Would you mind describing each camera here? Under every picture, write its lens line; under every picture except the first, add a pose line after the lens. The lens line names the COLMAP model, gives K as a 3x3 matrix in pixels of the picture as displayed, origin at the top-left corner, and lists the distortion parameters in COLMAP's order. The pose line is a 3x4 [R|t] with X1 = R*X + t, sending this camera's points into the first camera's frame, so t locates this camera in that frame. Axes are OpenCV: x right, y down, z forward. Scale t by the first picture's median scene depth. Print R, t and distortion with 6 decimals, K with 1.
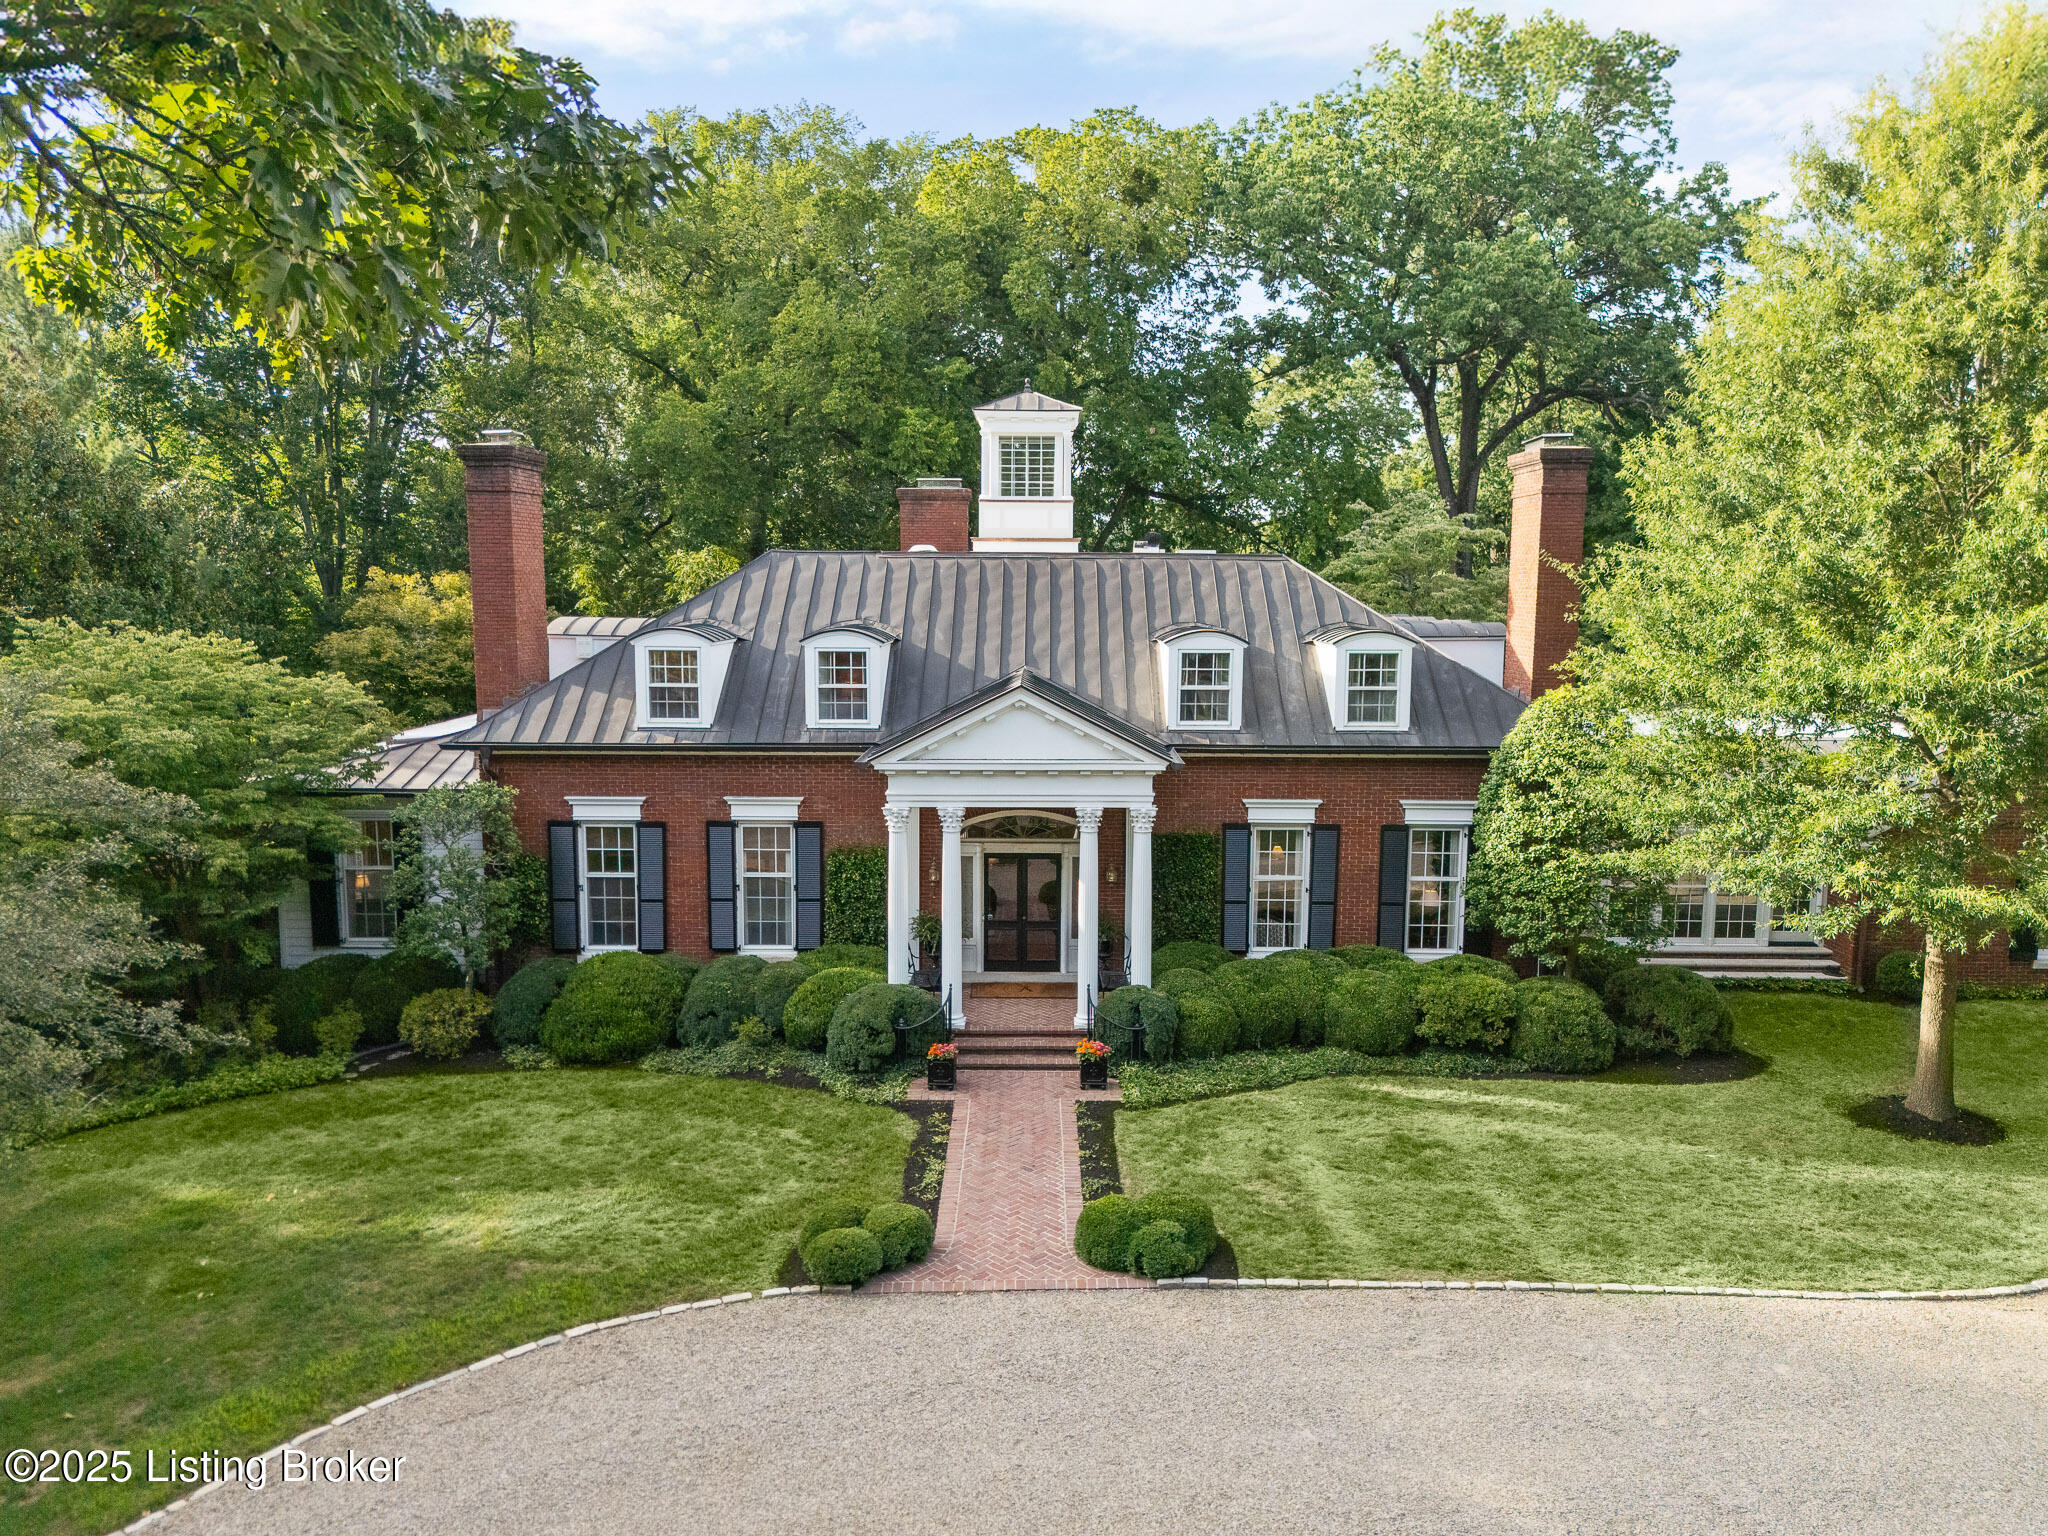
lens RADIAL K [[1535.7, 0, 1046.7], [0, 1535.7, 787.7], [0, 0, 1]] dist [0.046051, -0.010361]
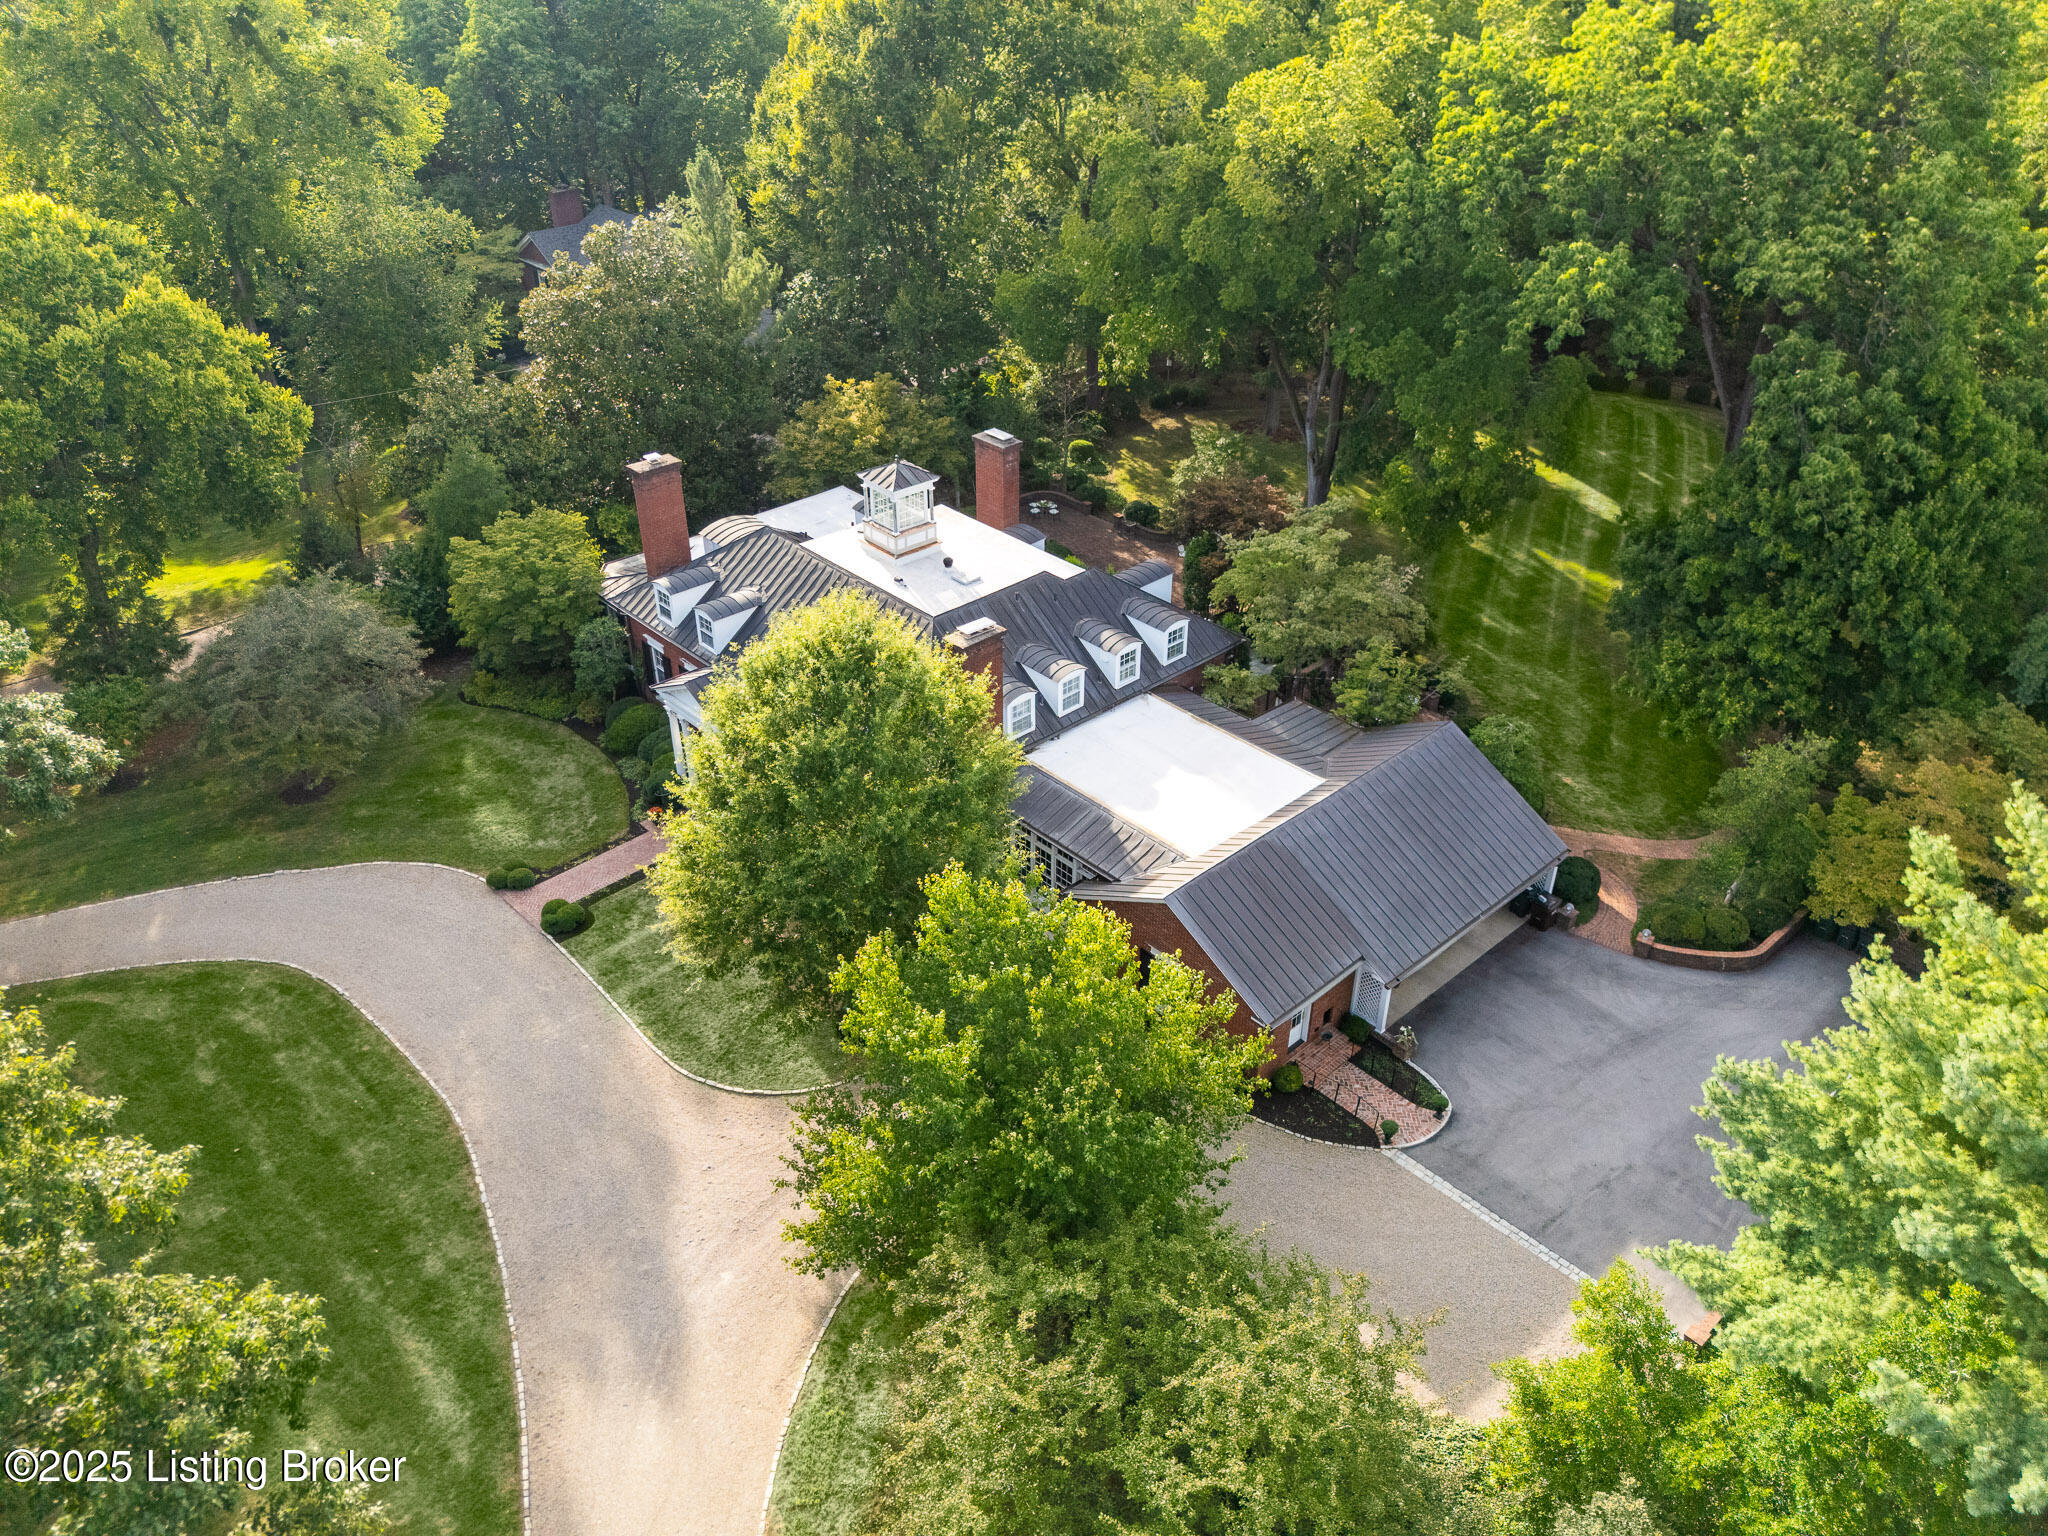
lens RADIAL K [[1515.3, 0, 1036.8], [0, 1515.3, 776.9], [0, 0, 1]] dist [0.058122, -0.038923]
pose [[0.681625, 0.400331, -0.612472, 1.766368], [-0.090560, 0.876772, 0.472302, -1.051094], [0.726076, -0.266467, 0.633884, -0.090378]]
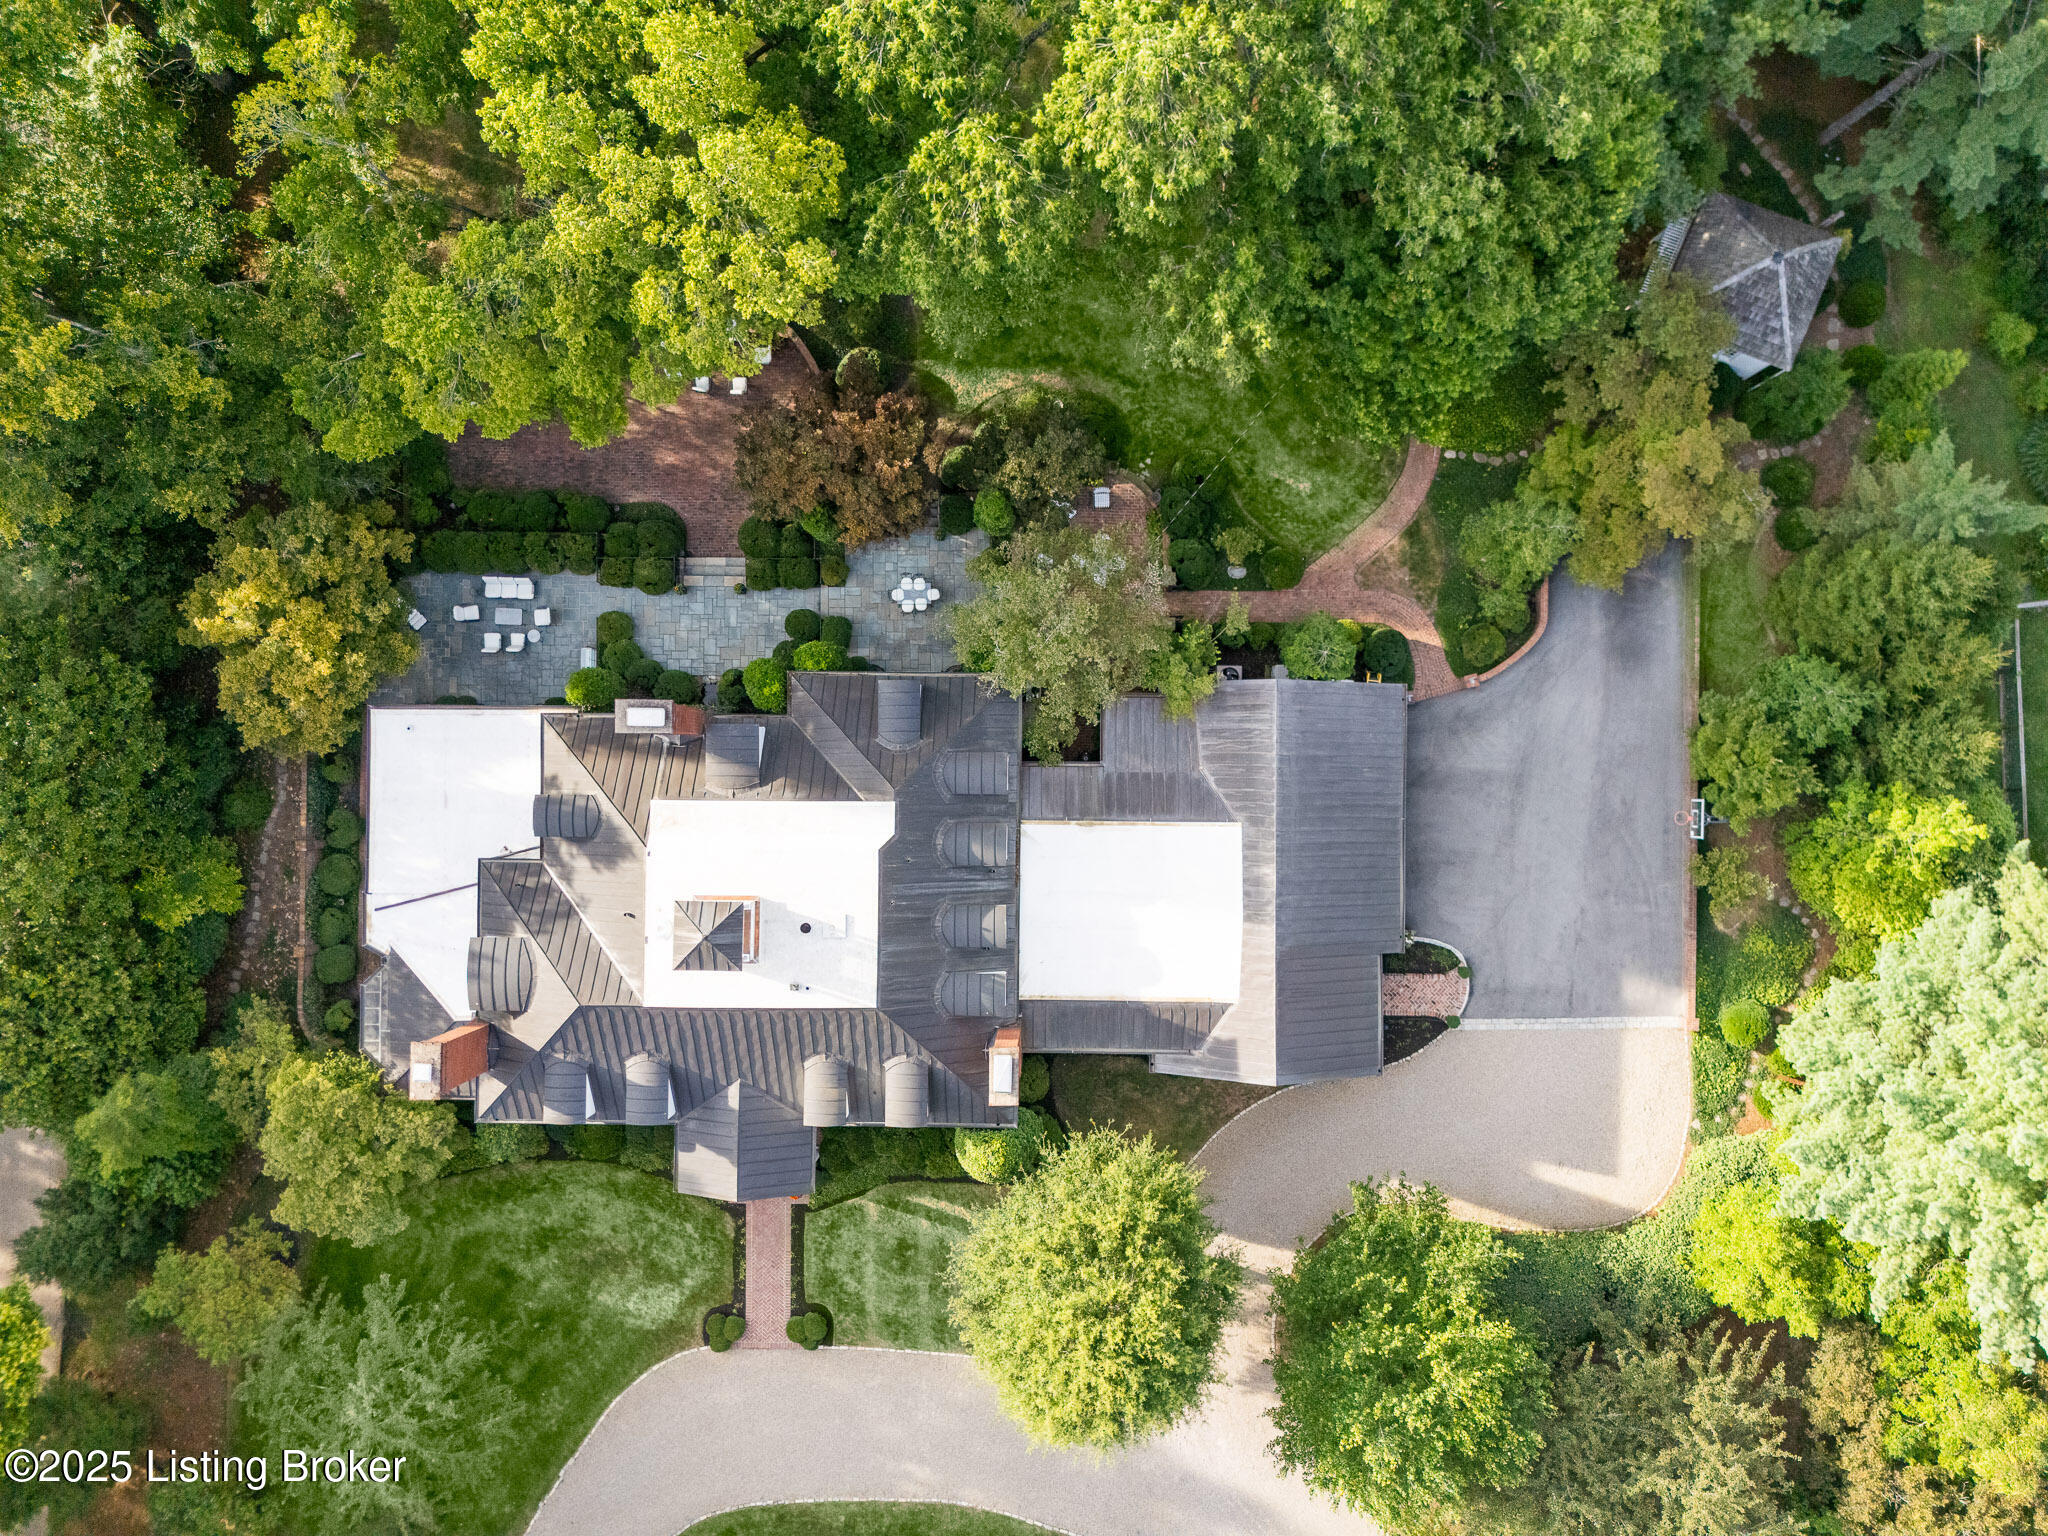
lens RADIAL K [[1515.3, 0, 1036.8], [0, 1515.3, 776.9], [0, 0, 1]] dist [0.058122, -0.038923]
pose [[0.999643, 0.012165, -0.023780, 0.476322], [0.022015, 0.128965, 0.991405, -2.393132], [0.015127, -0.991574, 0.128652, 1.330911]]
